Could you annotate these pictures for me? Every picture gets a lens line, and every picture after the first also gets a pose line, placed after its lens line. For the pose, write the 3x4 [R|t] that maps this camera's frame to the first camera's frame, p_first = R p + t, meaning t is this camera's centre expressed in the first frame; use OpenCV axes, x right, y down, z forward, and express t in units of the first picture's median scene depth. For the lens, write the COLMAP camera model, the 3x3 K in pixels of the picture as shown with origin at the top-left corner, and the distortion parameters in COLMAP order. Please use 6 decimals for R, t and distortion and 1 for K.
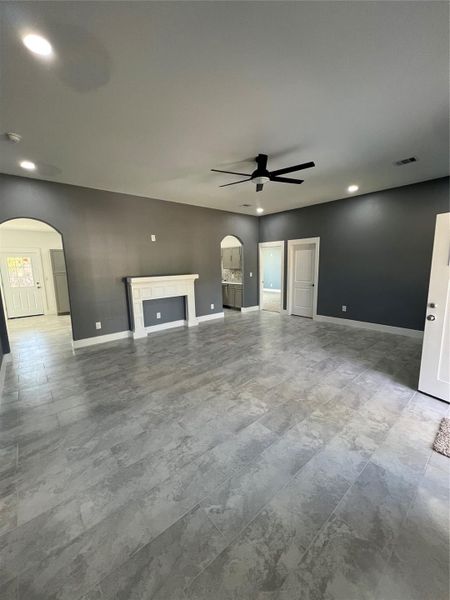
lens RADIAL K [[240.6, 0, 227.8], [0, 240.6, 300.7], [0, 0, 1]] dist [0.001286, -0.001118]
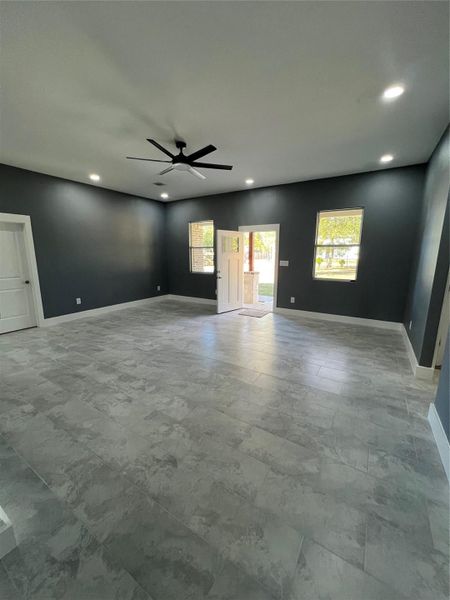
lens RADIAL K [[240.6, 0, 228.0], [0, 240.6, 298.1], [0, 0, 1]] dist [0.001286, -0.001118]
pose [[-0.308046, -0.160030, 0.937815, -0.763383], [0.147736, 0.965747, 0.213323, -0.122904], [-0.939831, 0.204262, -0.273853, 0.959374]]
